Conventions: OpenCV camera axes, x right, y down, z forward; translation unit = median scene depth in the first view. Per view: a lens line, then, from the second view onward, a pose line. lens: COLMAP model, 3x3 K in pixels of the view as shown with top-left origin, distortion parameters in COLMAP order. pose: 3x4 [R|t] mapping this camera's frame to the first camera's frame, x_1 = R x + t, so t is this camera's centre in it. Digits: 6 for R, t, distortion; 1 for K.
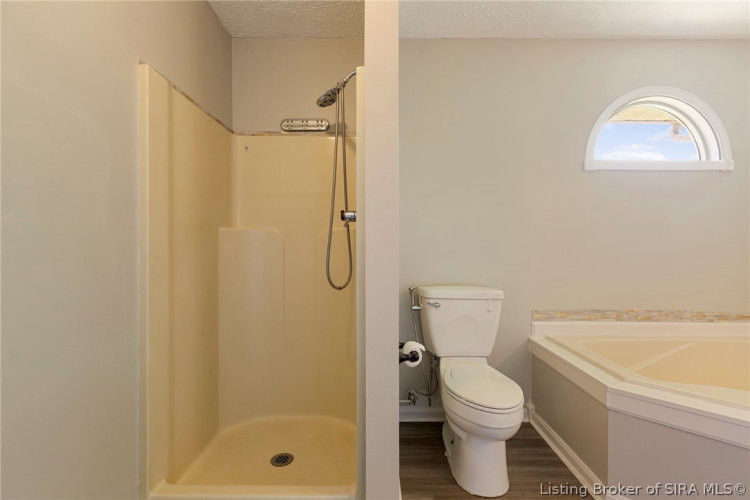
lens RADIAL K [[327.4, 0, 373.4], [0, 327.4, 248.4], [0, 0, 1]] dist [0.001004, -0.000118]
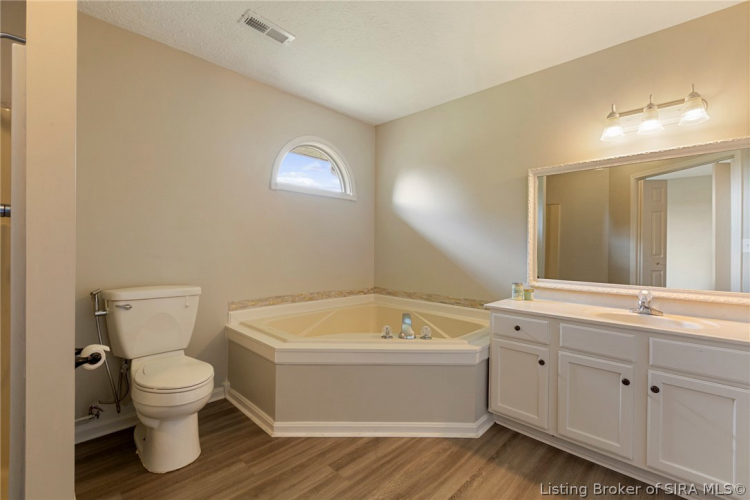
lens RADIAL K [[327.4, 0, 373.4], [0, 327.4, 248.4], [0, 0, 1]] dist [0.001004, -0.000118]
pose [[0.688132, 0.005226, 0.725567, -0.012839], [-0.006632, 0.999978, -0.000912, -0.006247], [-0.725555, -0.004184, 0.688151, -0.206166]]
